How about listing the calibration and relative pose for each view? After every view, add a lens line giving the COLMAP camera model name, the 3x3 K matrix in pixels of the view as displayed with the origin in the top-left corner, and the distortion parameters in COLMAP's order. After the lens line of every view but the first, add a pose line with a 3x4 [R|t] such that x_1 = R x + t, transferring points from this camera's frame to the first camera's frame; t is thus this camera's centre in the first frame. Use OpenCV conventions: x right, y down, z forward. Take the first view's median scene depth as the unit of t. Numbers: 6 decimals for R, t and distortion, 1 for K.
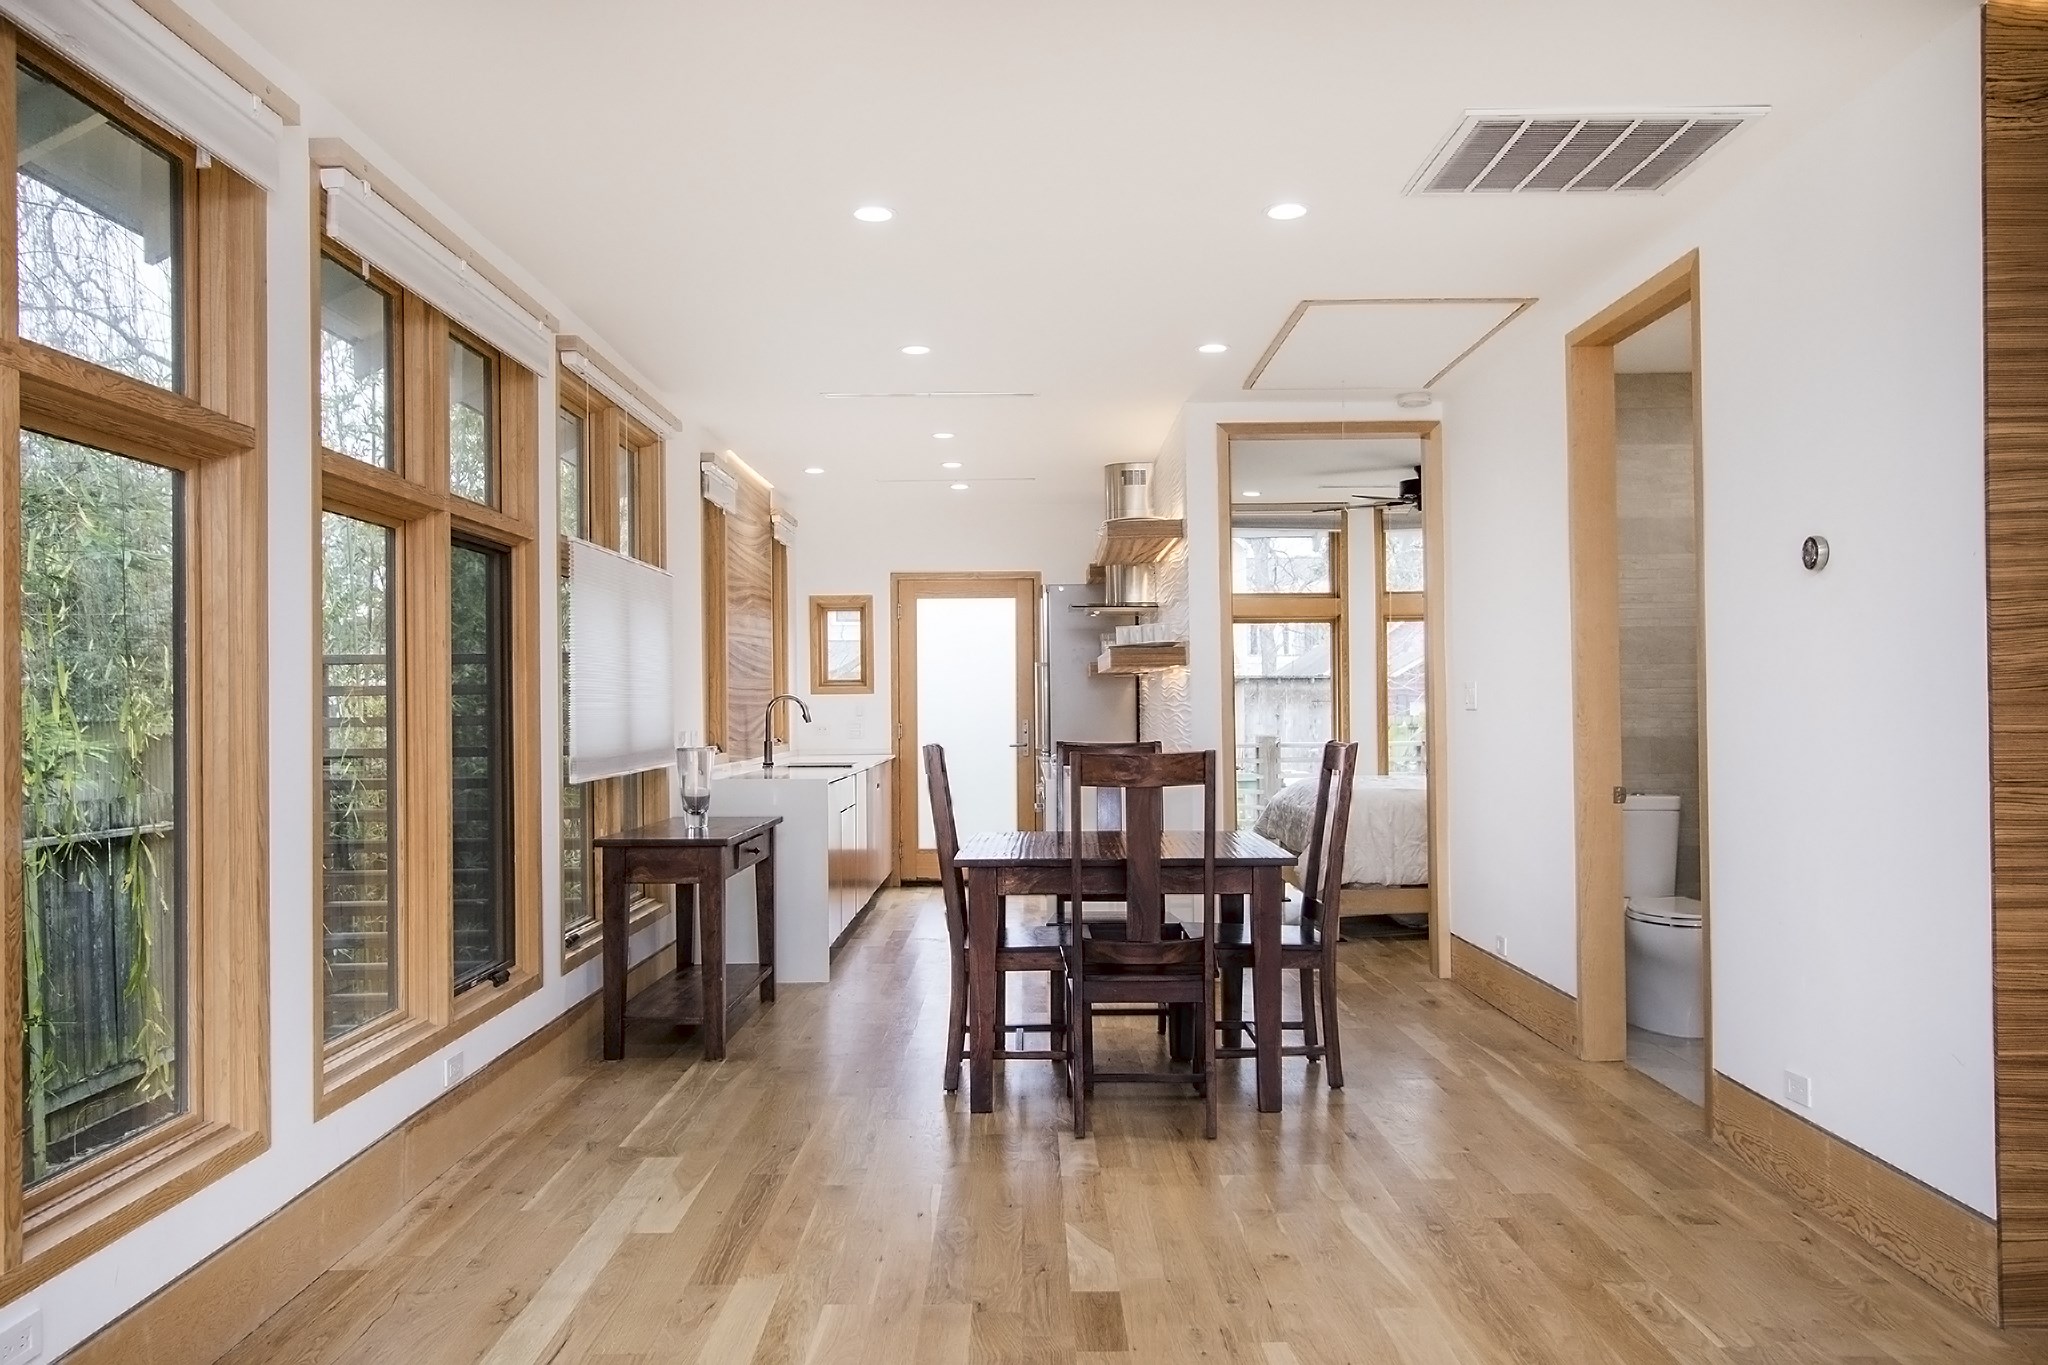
lens RADIAL K [[1510.5, 0, 1059.5], [0, 1510.5, 689.5], [0, 0, 1]] dist [0.008768, 0.004103]
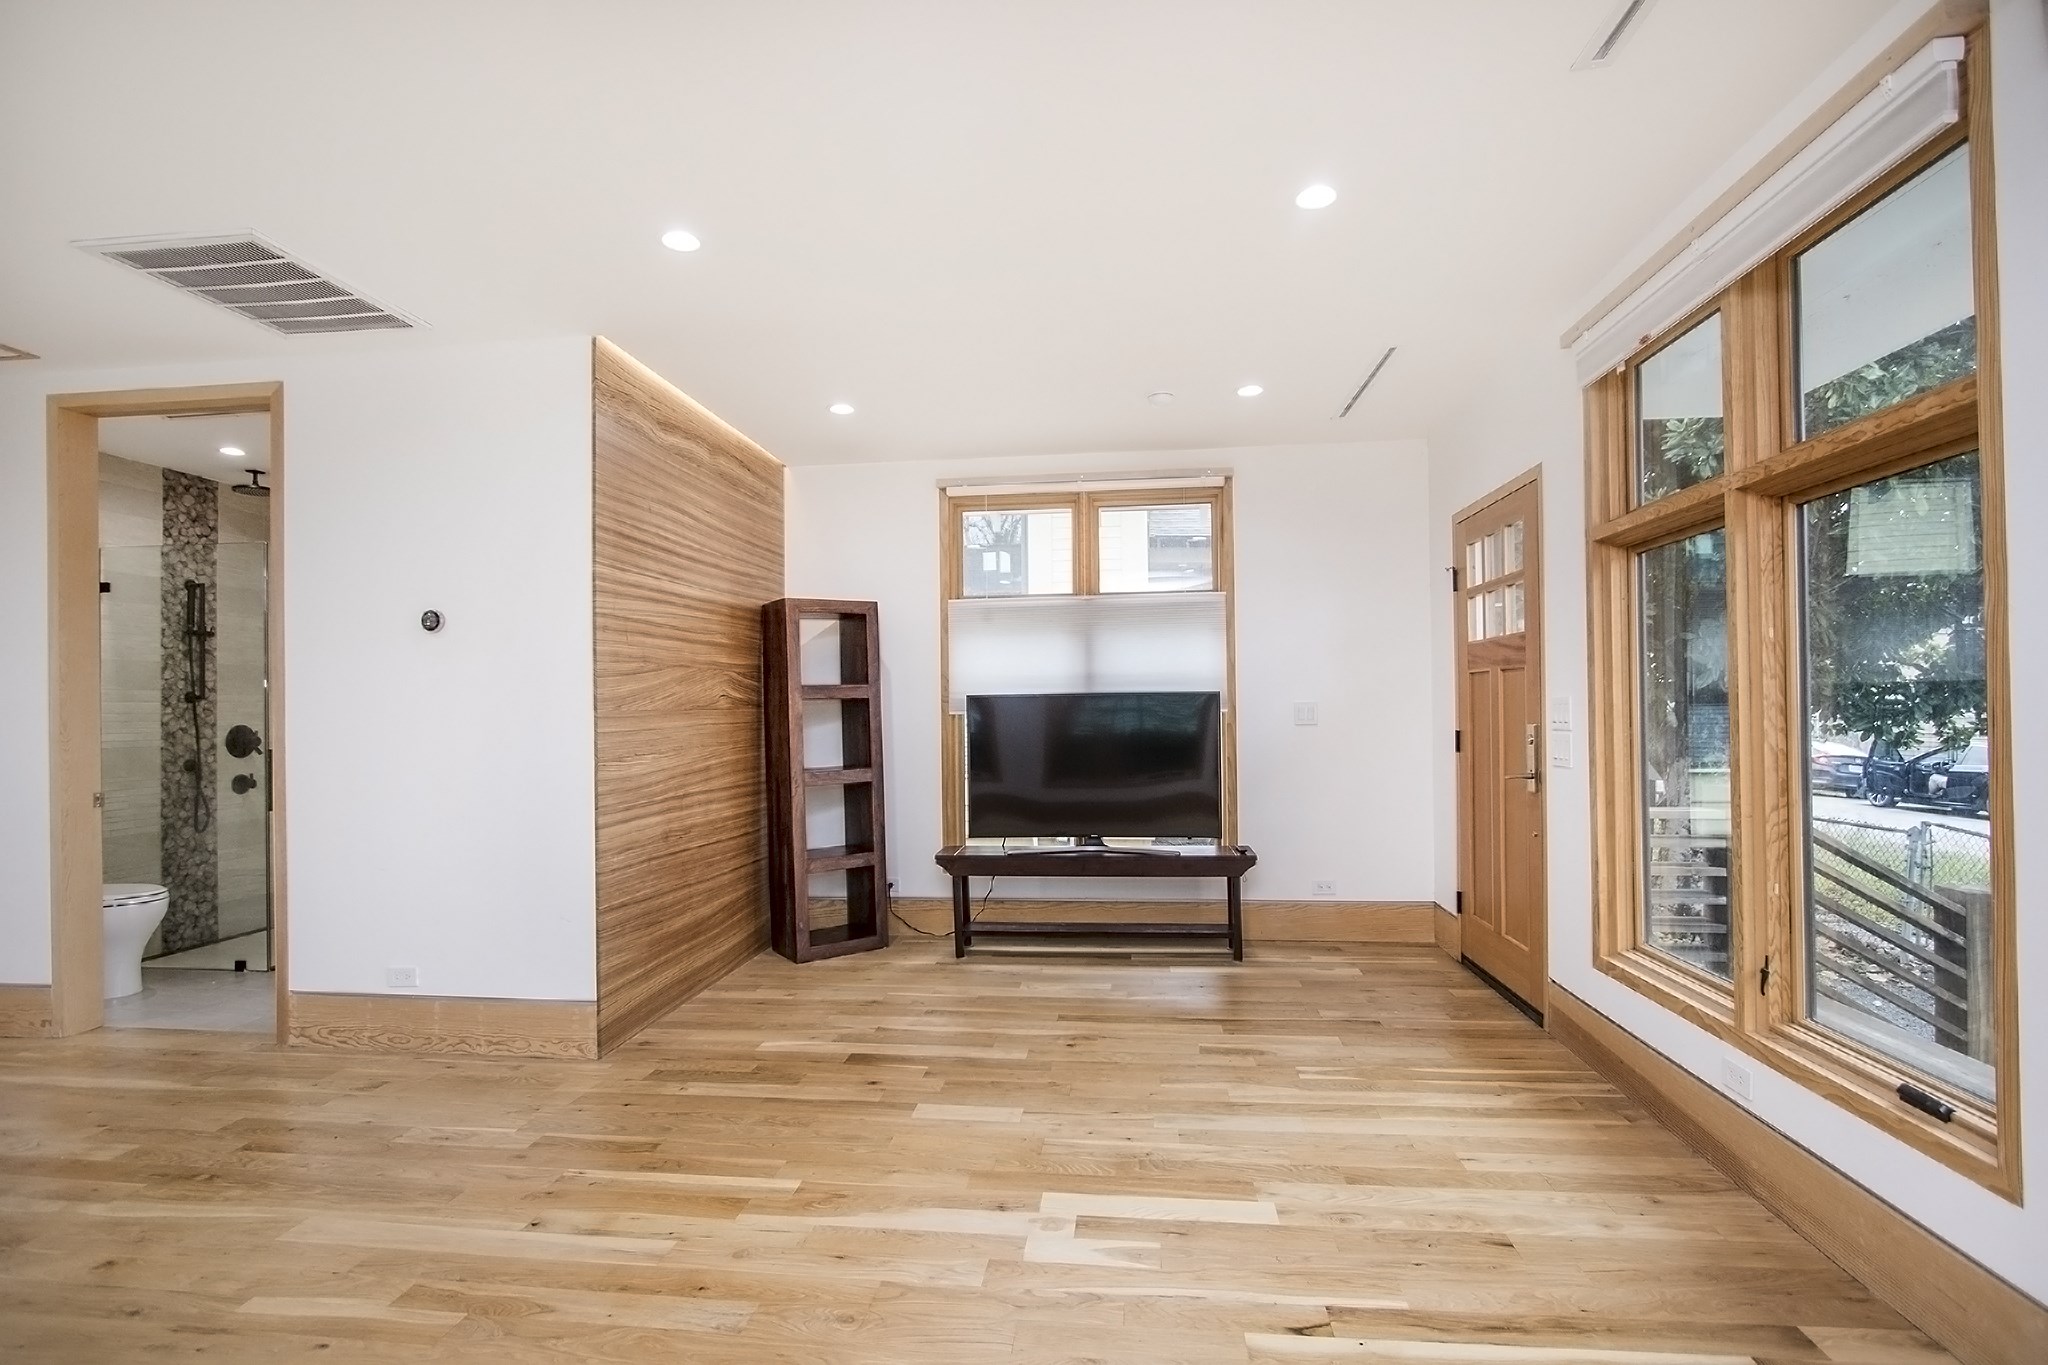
lens RADIAL K [[956.6, 0, 1033.6], [0, 956.6, 695.9], [0, 0, 1]] dist [-0.012613, 0.000449]
pose [[0.127820, 0.015865, 0.991671, -0.164731], [-0.000626, 0.999873, -0.015915, 0.000317], [-0.991797, 0.001413, 0.127813, 0.119702]]
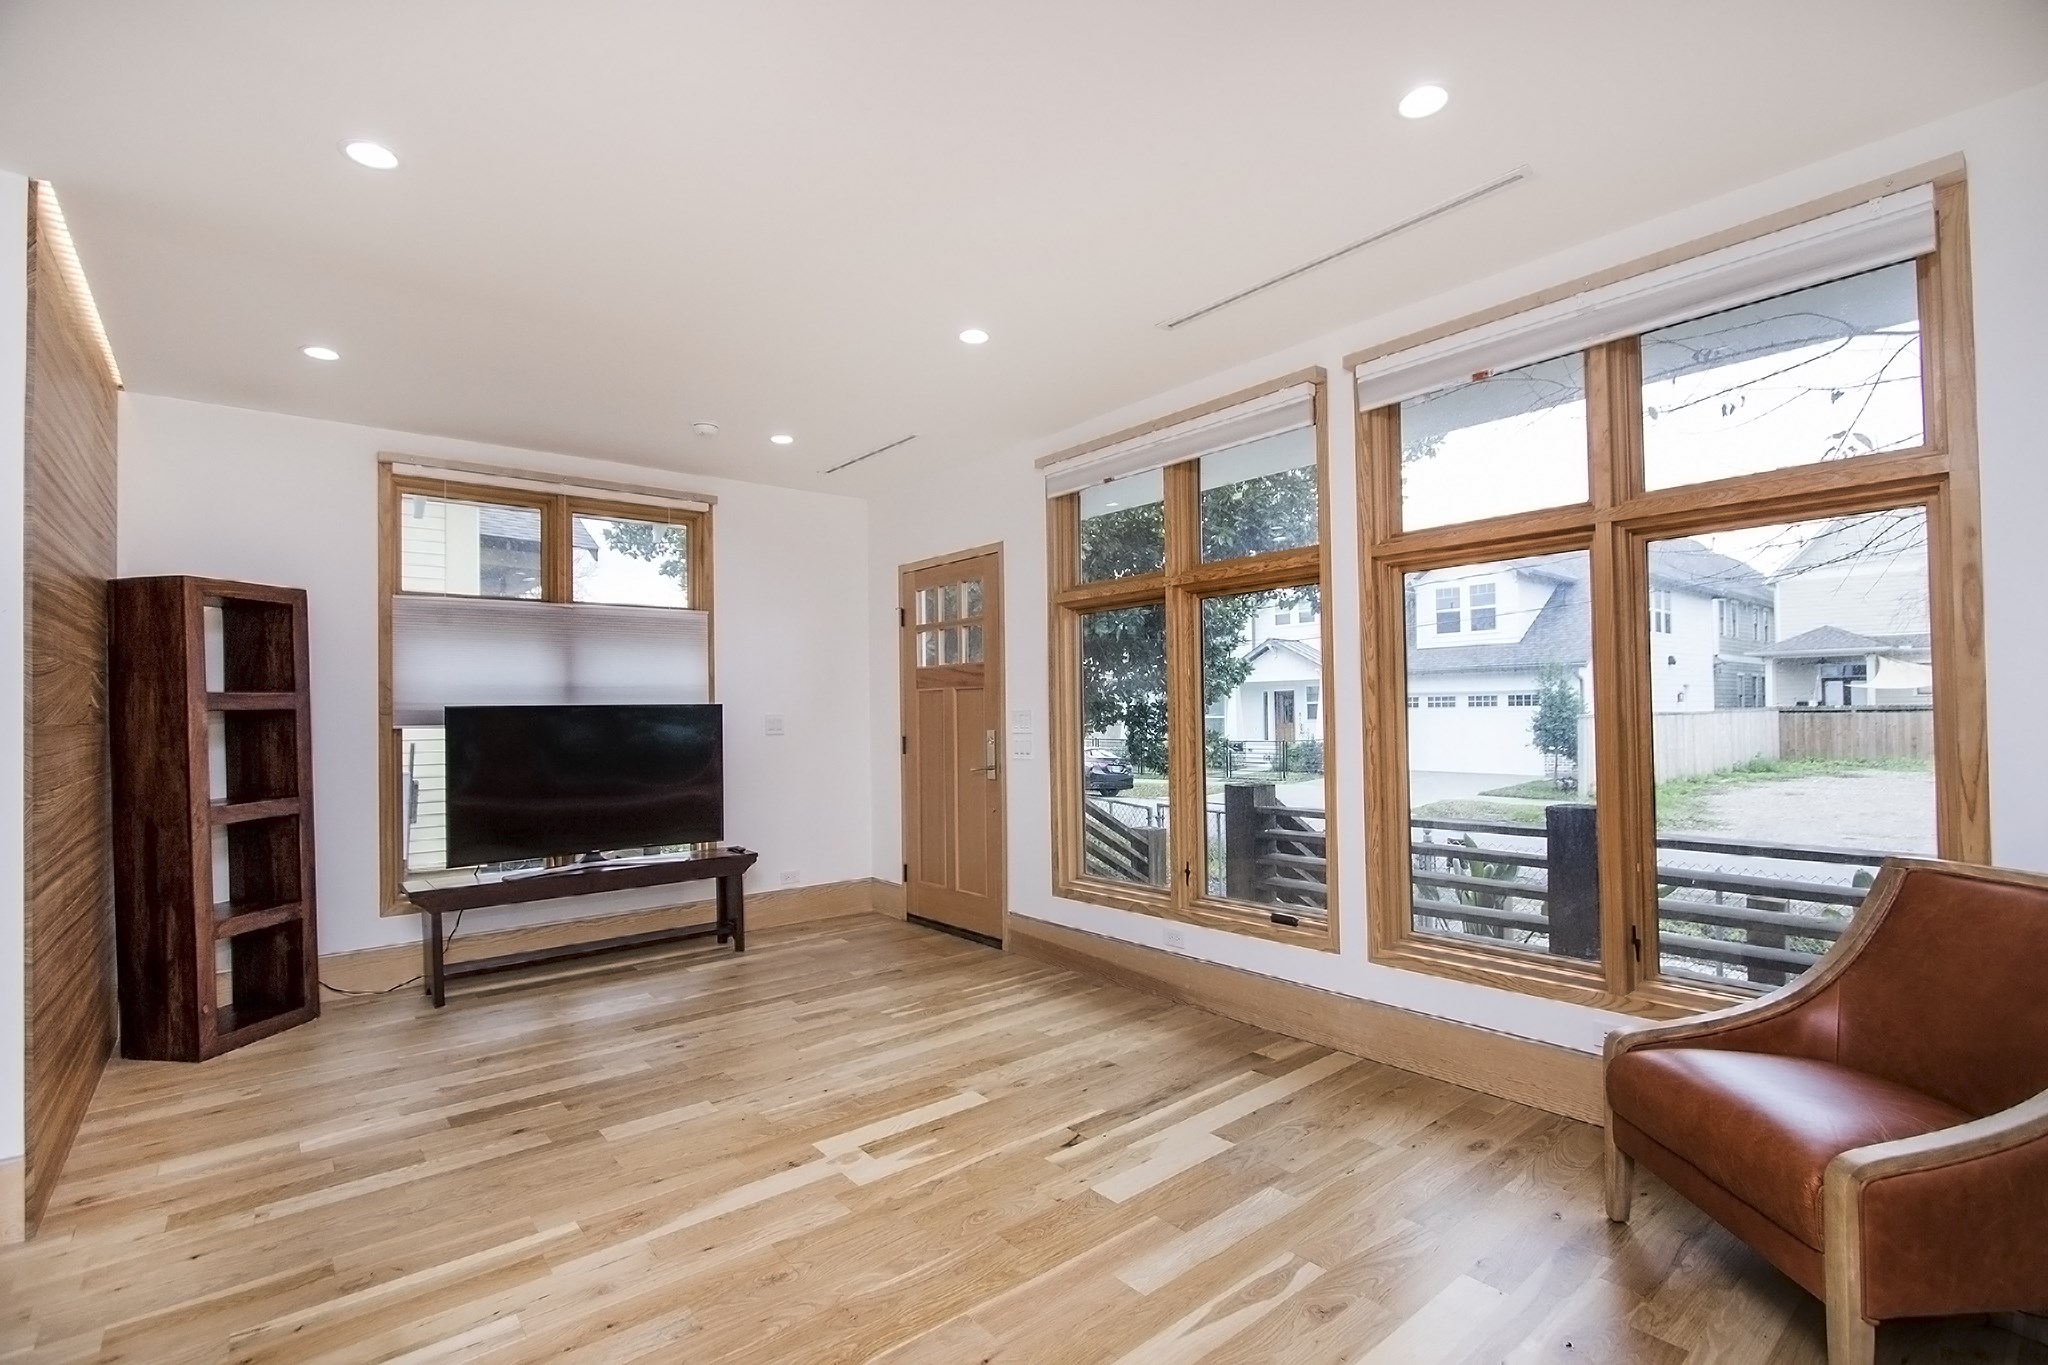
lens RADIAL K [[933.8, 0, 1034.5], [0, 933.8, 700.0], [0, 0, 1]] dist [-0.014077, 0.000733]
pose [[-0.628198, 0.023828, 0.777688, -0.176994], [0.008944, 0.999686, -0.023405, 0.001386], [-0.778002, -0.007747, -0.628214, 0.302230]]
